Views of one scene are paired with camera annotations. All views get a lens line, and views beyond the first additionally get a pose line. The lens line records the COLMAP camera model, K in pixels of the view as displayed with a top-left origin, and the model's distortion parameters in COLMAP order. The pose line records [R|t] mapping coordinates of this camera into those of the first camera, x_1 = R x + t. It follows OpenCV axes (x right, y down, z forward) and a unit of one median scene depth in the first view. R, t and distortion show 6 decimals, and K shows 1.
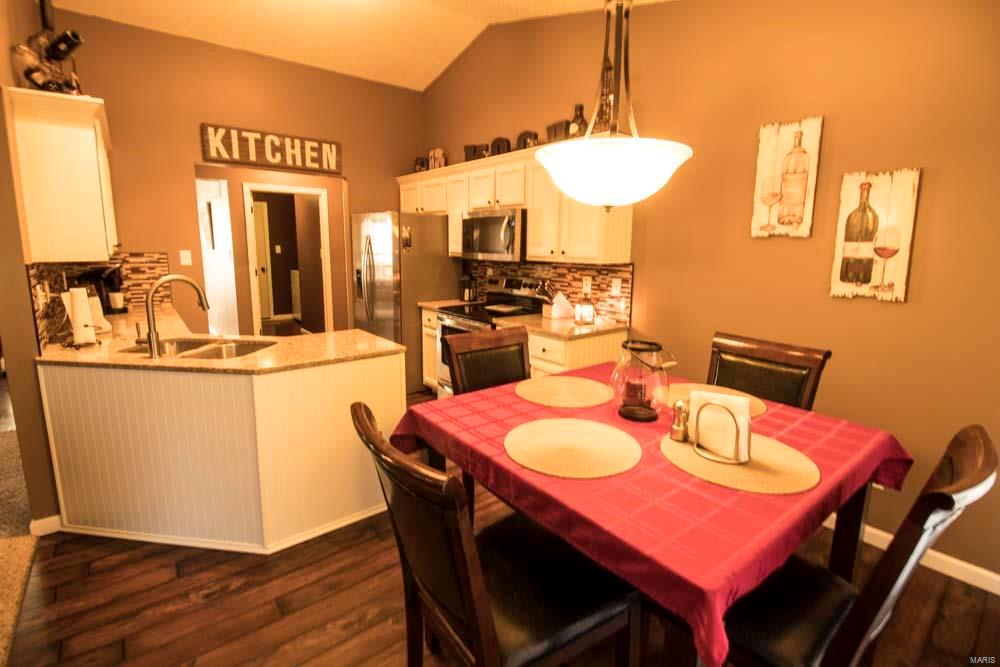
lens RADIAL K [[461.5, 0, 503.9], [0, 461.5, 320.2], [0, 0, 1]] dist [-0.014242, -0.001535]
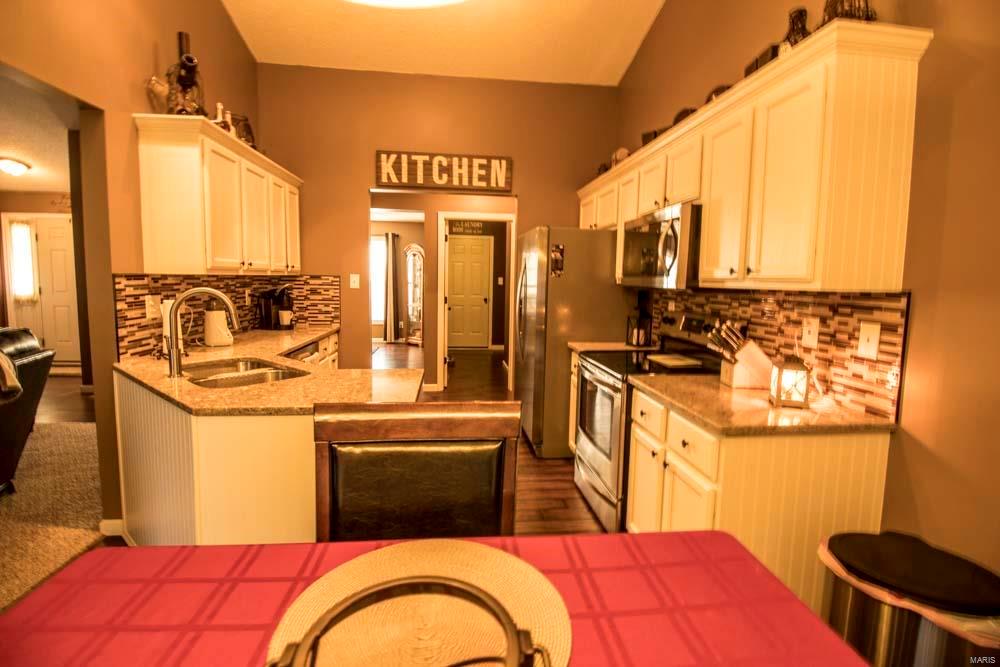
lens RADIAL K [[461.5, 0, 503.9], [0, 461.5, 320.2], [0, 0, 1]] dist [-0.014242, -0.001535]
pose [[0.838815, 0.051577, -0.541967, 0.155149], [-0.097284, 0.993680, -0.056004, -0.023925], [0.535653, 0.099702, 0.838531, 0.323872]]
